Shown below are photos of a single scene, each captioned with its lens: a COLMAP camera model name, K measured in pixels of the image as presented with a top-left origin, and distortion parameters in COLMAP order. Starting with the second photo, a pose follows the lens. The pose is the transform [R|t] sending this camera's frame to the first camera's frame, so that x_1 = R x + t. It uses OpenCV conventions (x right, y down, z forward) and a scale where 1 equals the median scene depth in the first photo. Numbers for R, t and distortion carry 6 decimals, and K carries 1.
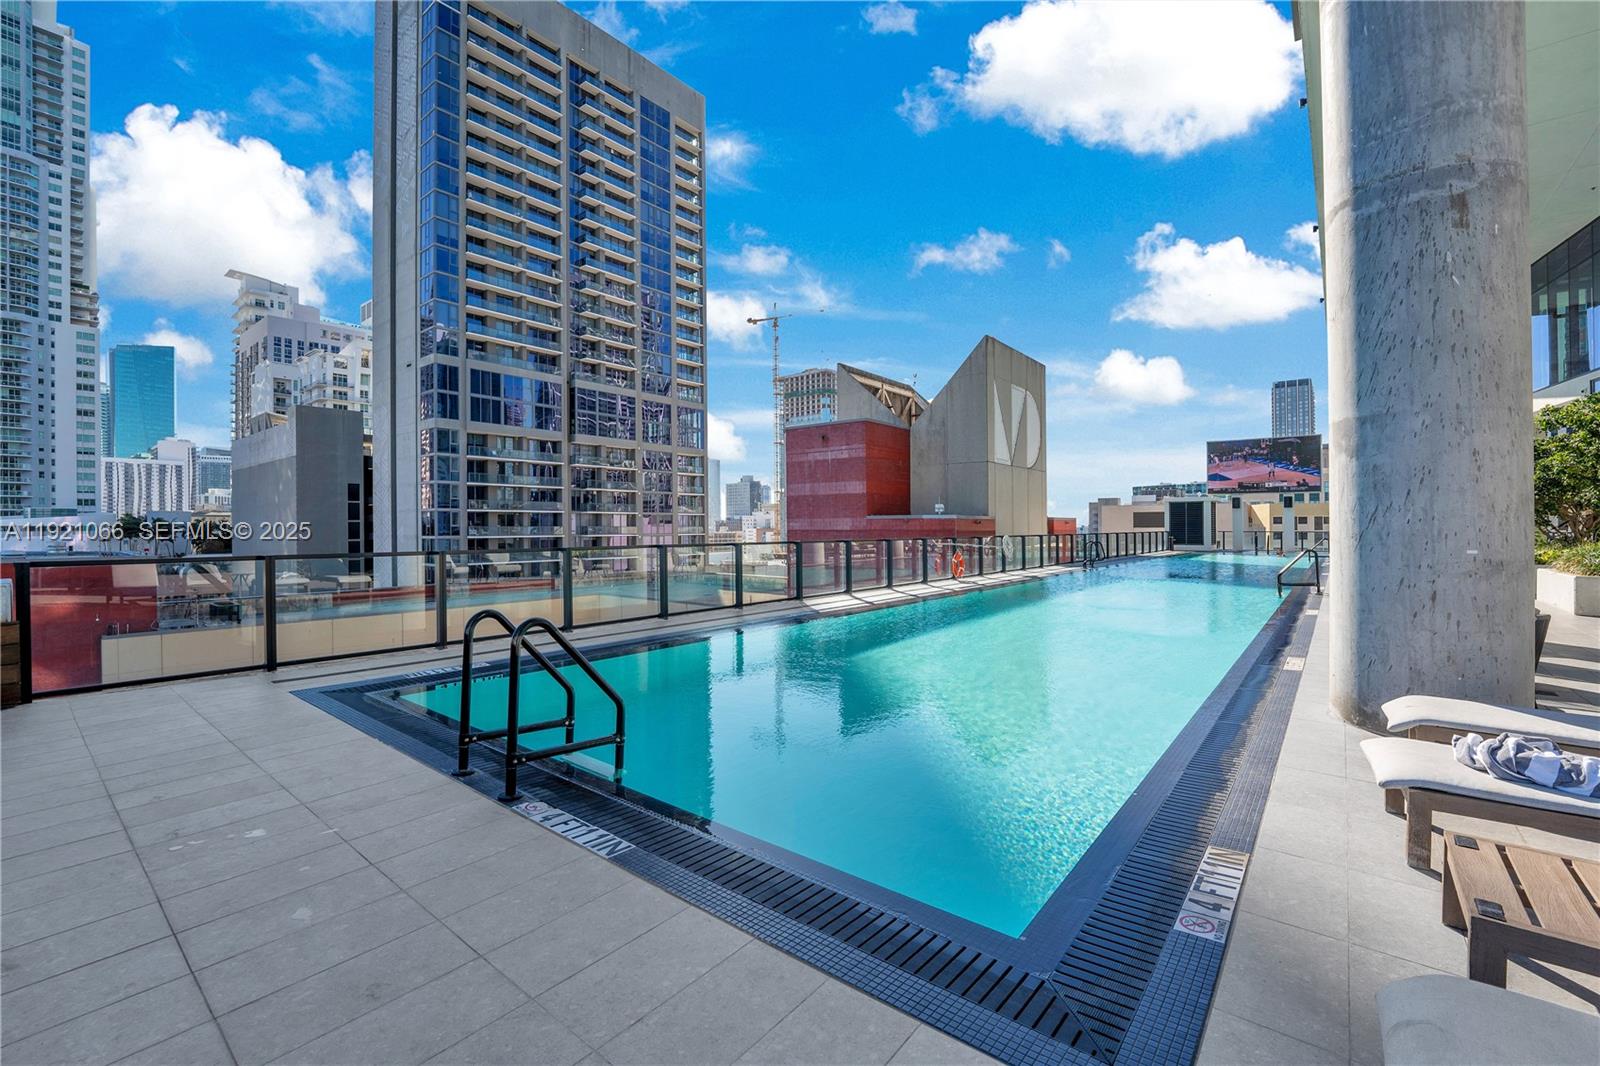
lens RADIAL K [[672.7, 0, 794.0], [0, 672.7, 533.9], [0, 0, 1]] dist [-0.024217, 0.001644]
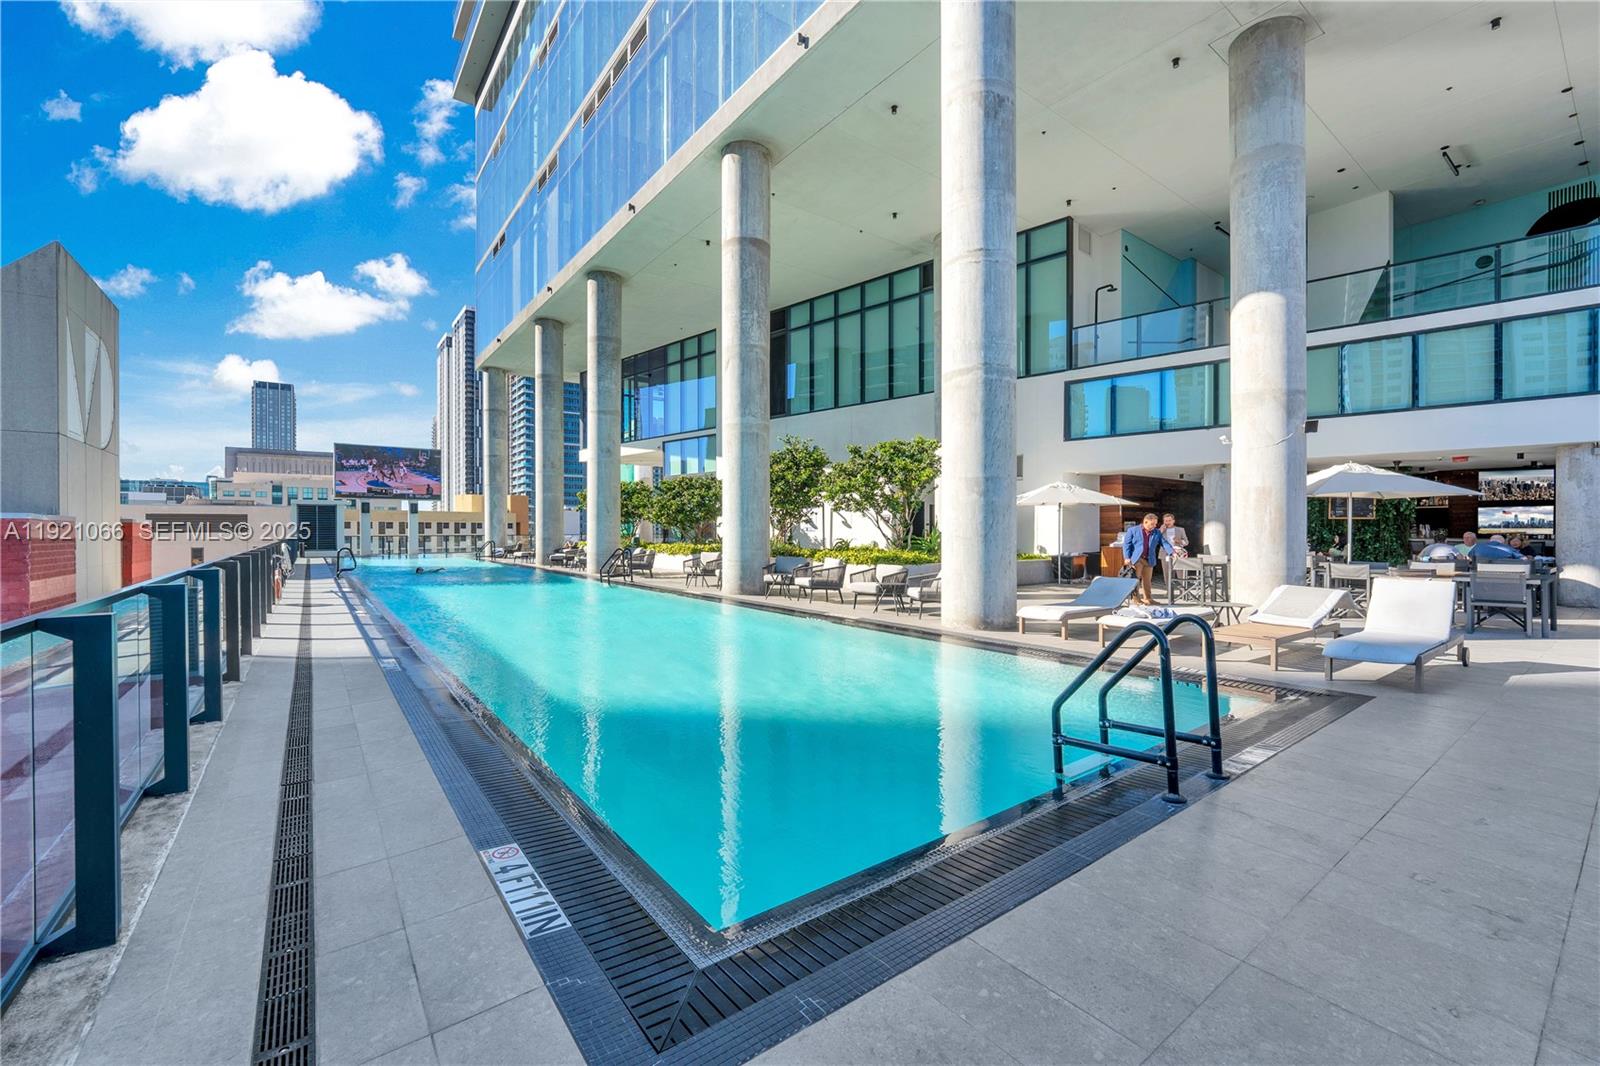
lens RADIAL K [[672.7, 0, 795.7], [0, 672.7, 530.4], [0, 0, 1]] dist [-0.024217, 0.001644]
pose [[0.250815, 0.000896, 0.968035, -0.301480], [0.010540, 0.999938, -0.003656, -0.002821], [-0.967978, 0.011120, 0.250790, 0.253738]]
